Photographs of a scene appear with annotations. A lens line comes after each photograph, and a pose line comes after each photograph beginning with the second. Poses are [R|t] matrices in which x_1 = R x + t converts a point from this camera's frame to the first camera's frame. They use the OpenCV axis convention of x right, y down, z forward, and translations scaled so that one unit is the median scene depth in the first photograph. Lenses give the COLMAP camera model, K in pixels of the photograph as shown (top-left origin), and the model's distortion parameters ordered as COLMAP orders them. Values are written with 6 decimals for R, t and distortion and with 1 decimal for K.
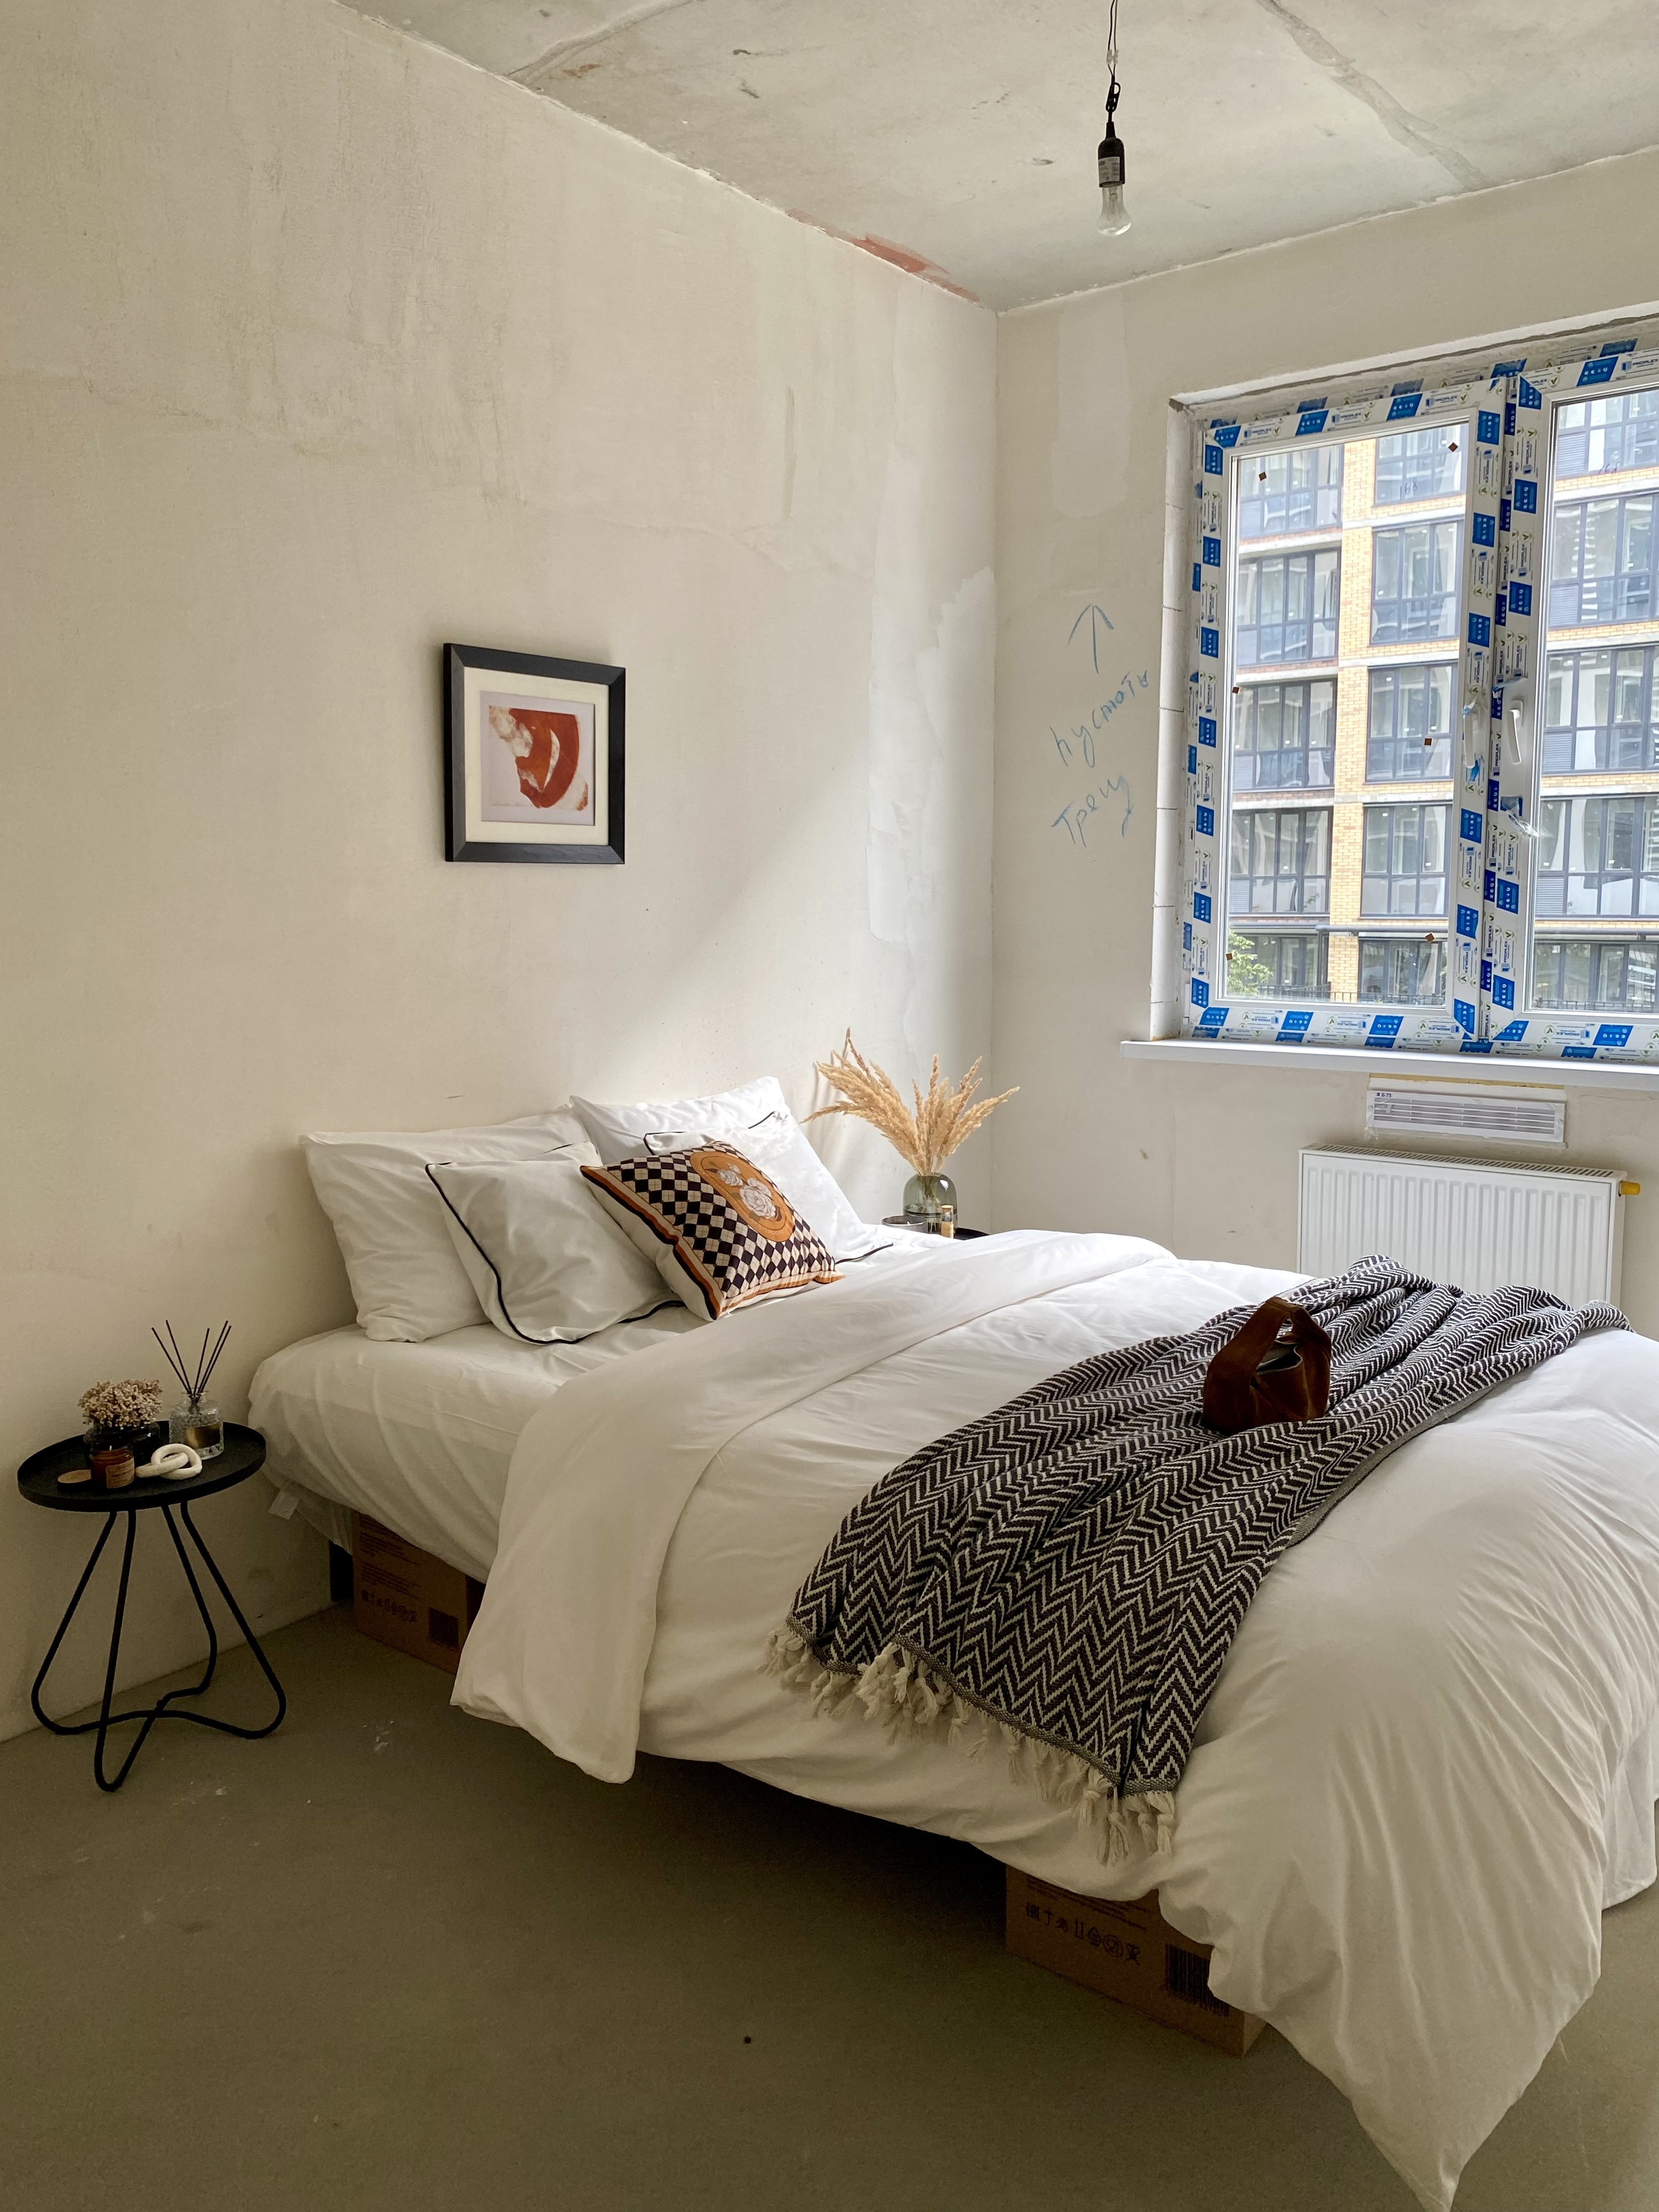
lens RADIAL K [[1708.9, 0, 822.5], [0, 1708.9, 1121.8], [0, 0, 1]] dist [0.035002, -0.043566]
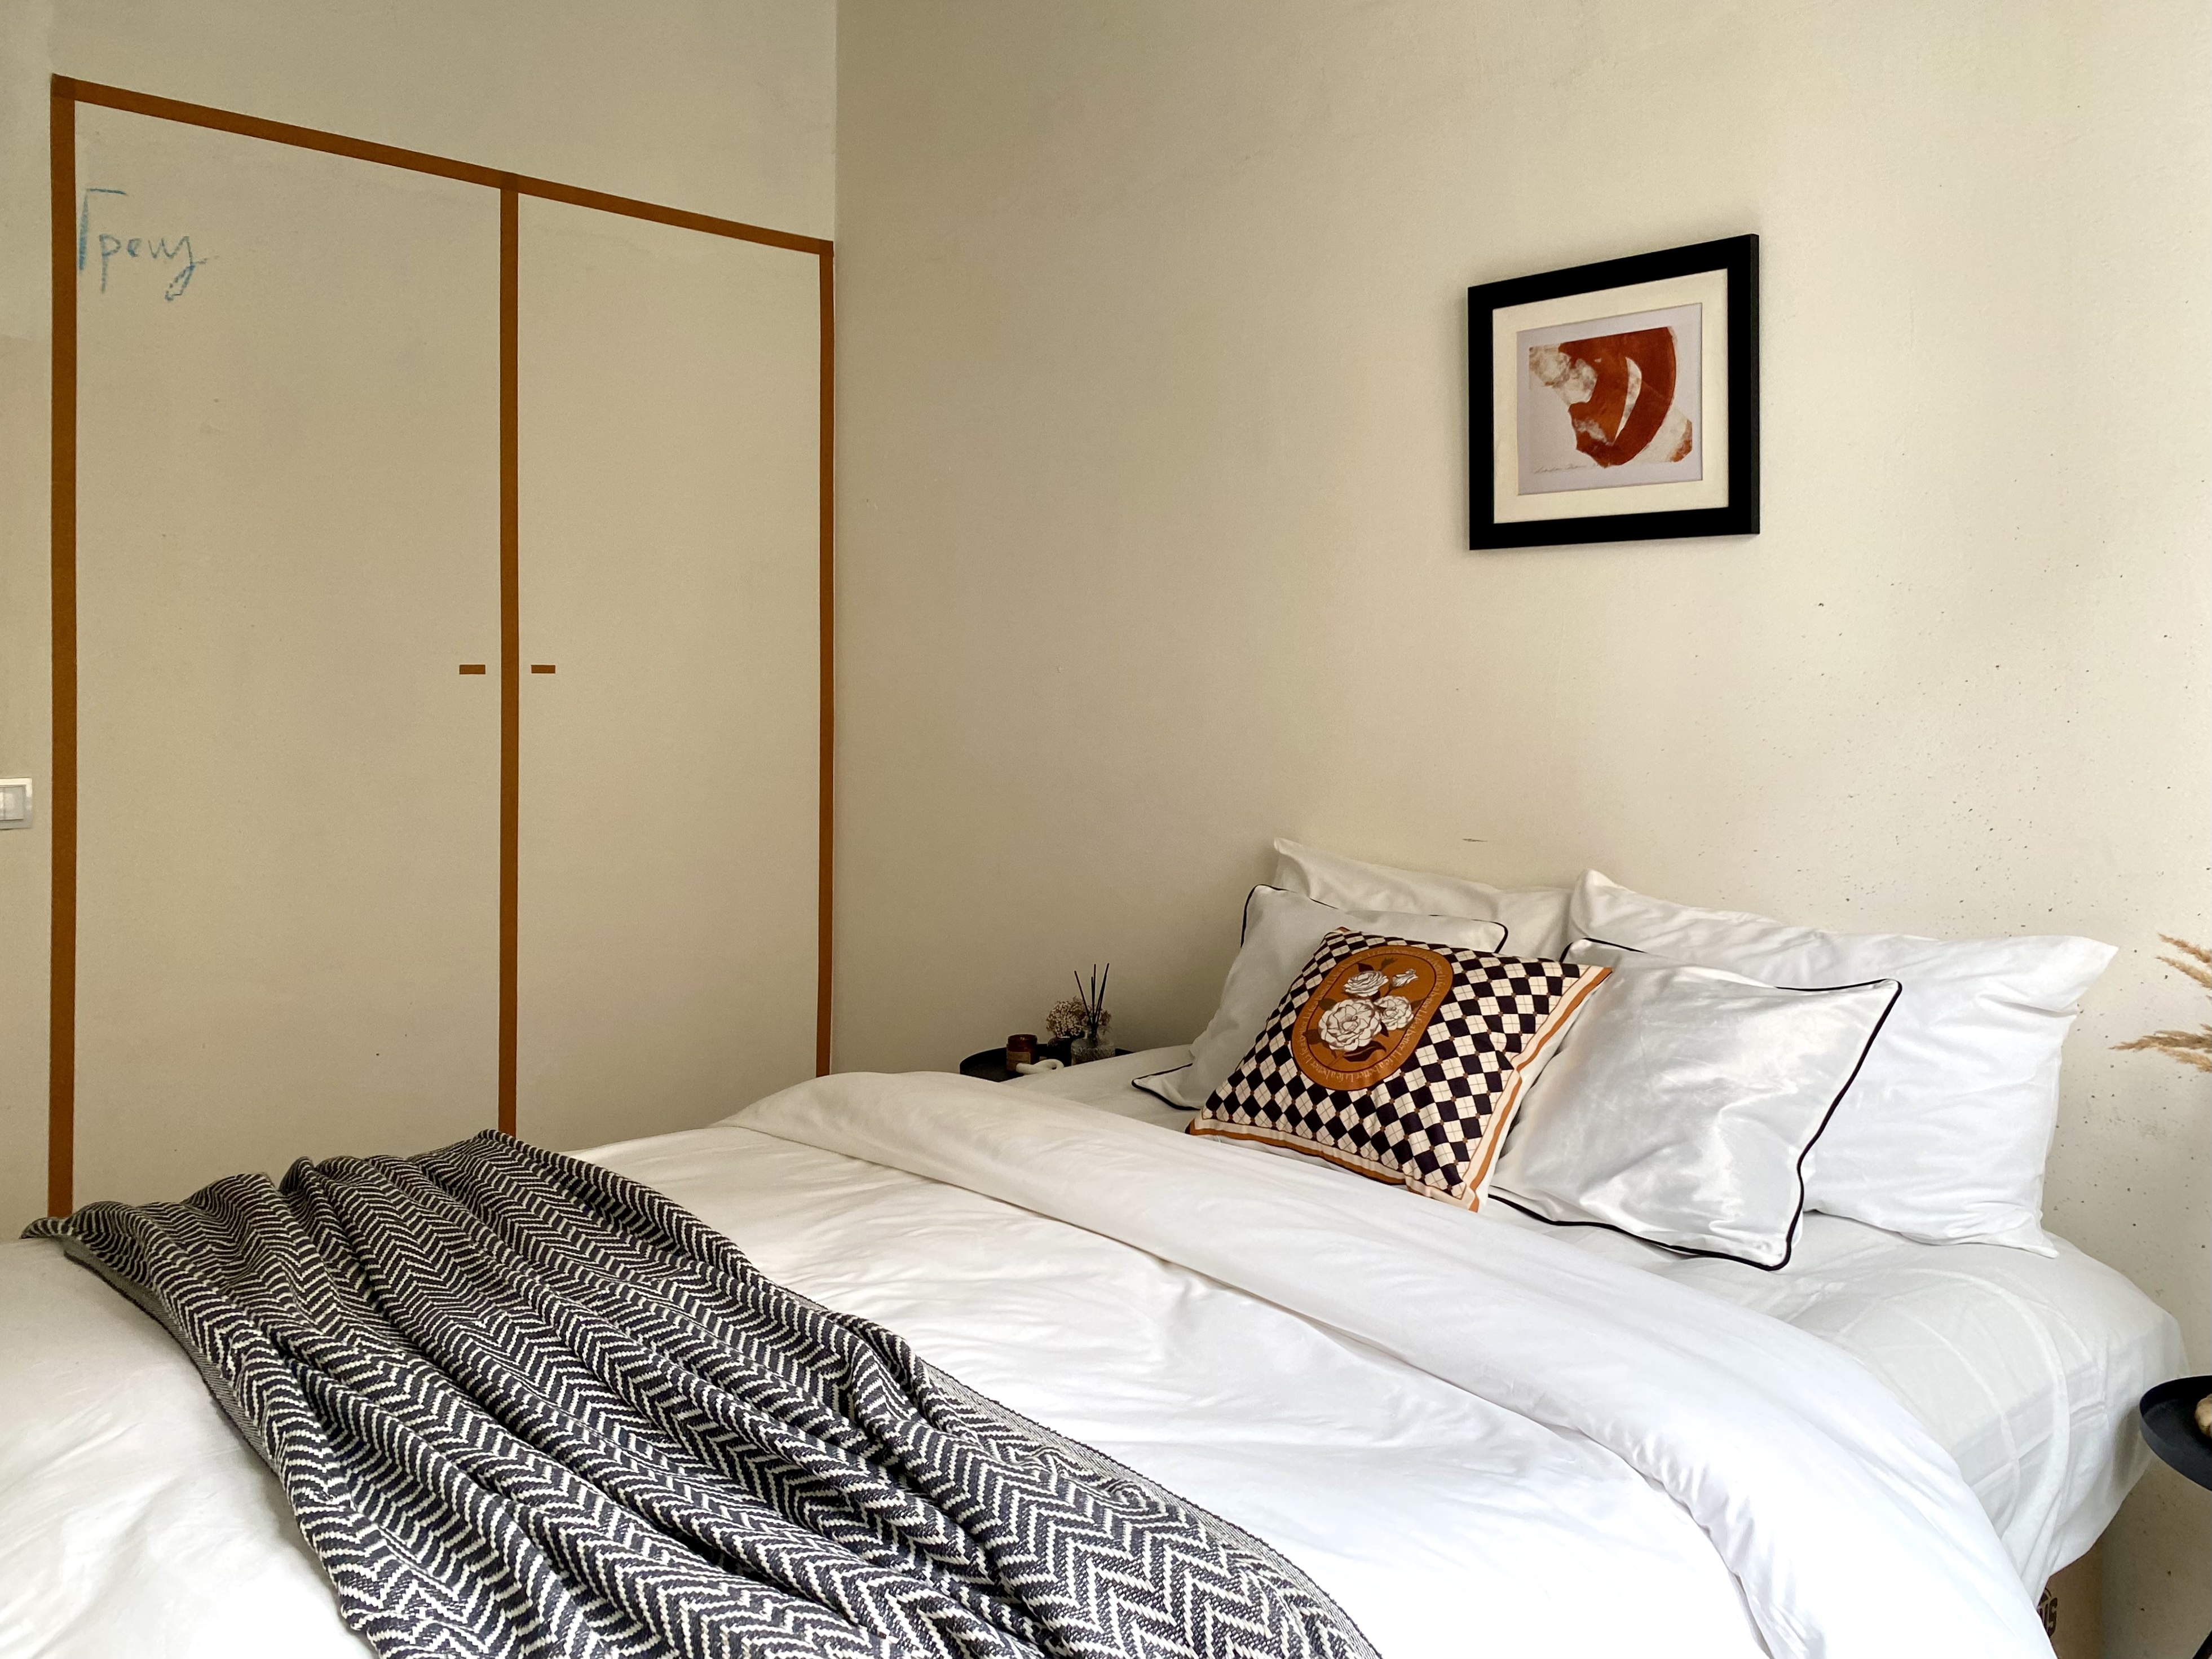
lens RADIAL K [[1708.9, 0, 1132.2], [0, 1708.9, 720.2], [0, 0, 1]] dist [0.035002, -0.043566]
pose [[-0.161421, 0.027544, -0.986501, 0.621289], [-0.148960, 0.987478, 0.051945, -0.090367], [0.975579, 0.155335, -0.155297, 0.989089]]
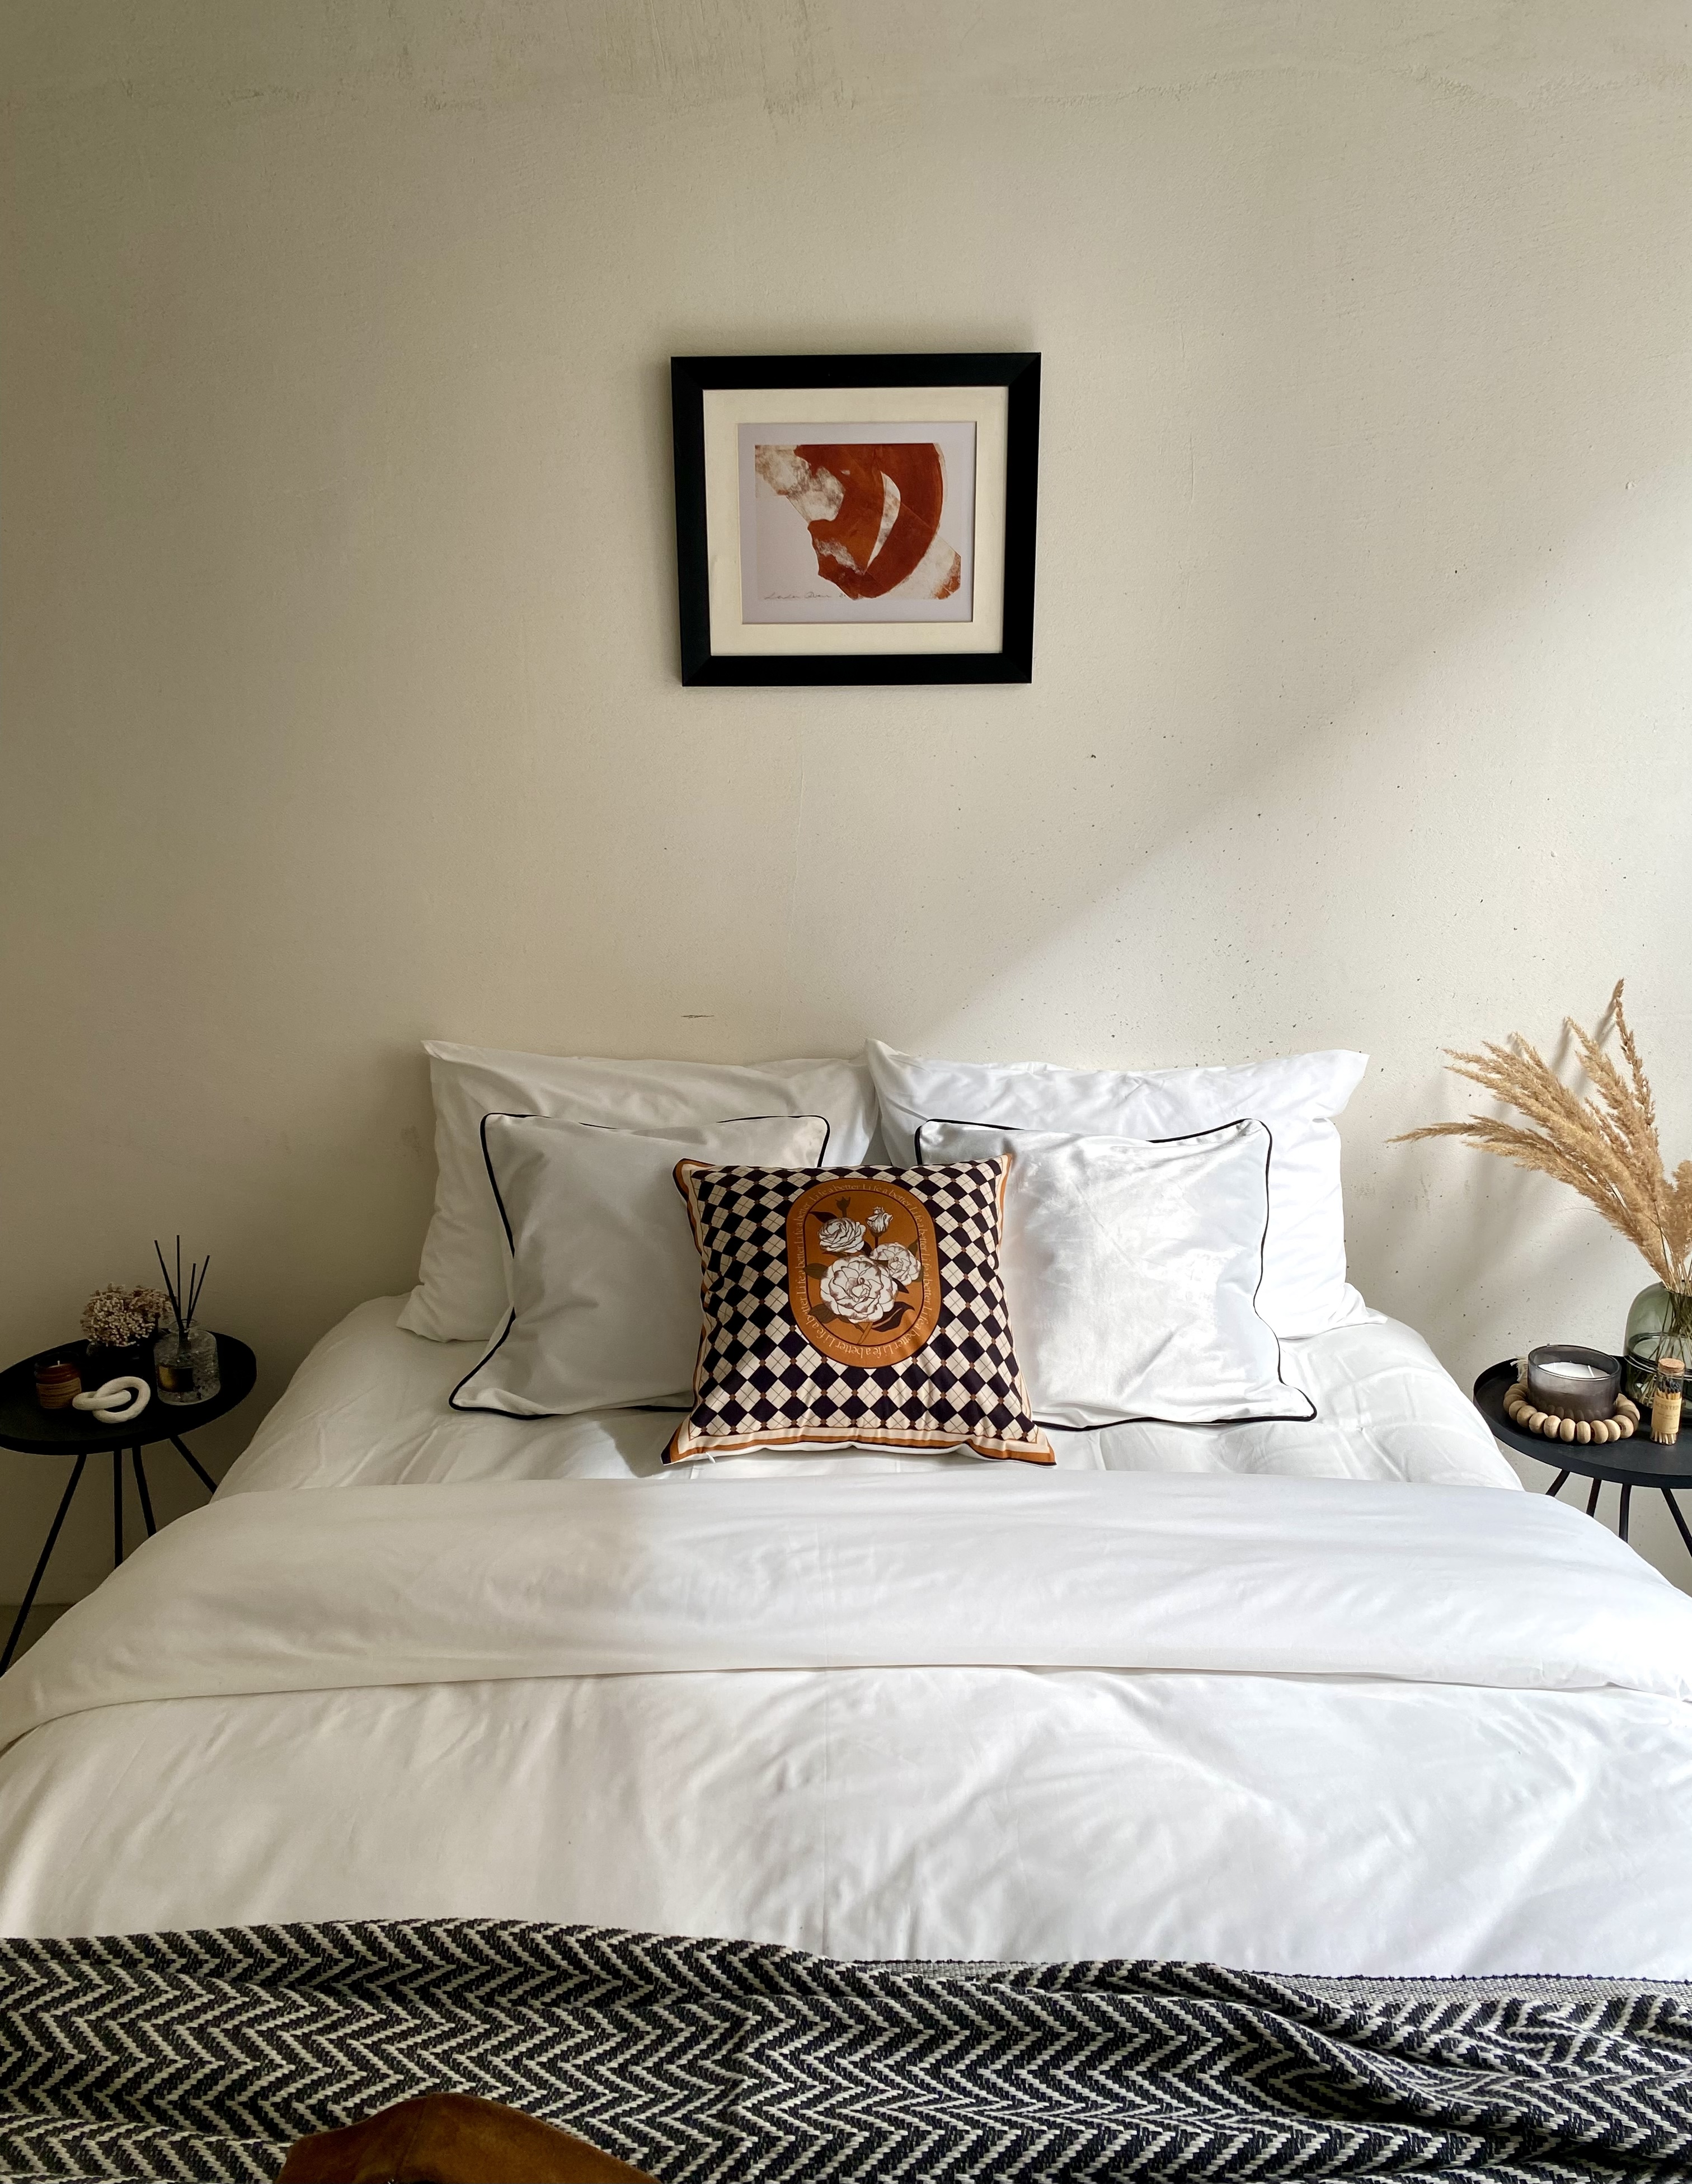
lens RADIAL K [[1667.8, 0, 829.4], [0, 1667.8, 1068.9], [0, 0, 1]] dist [0.029429, -0.026453]
pose [[0.593966, 0.197248, -0.779934, 0.382439], [-0.104931, 0.980189, 0.167982, -0.120225], [0.797618, -0.017936, 0.602897, 0.639843]]
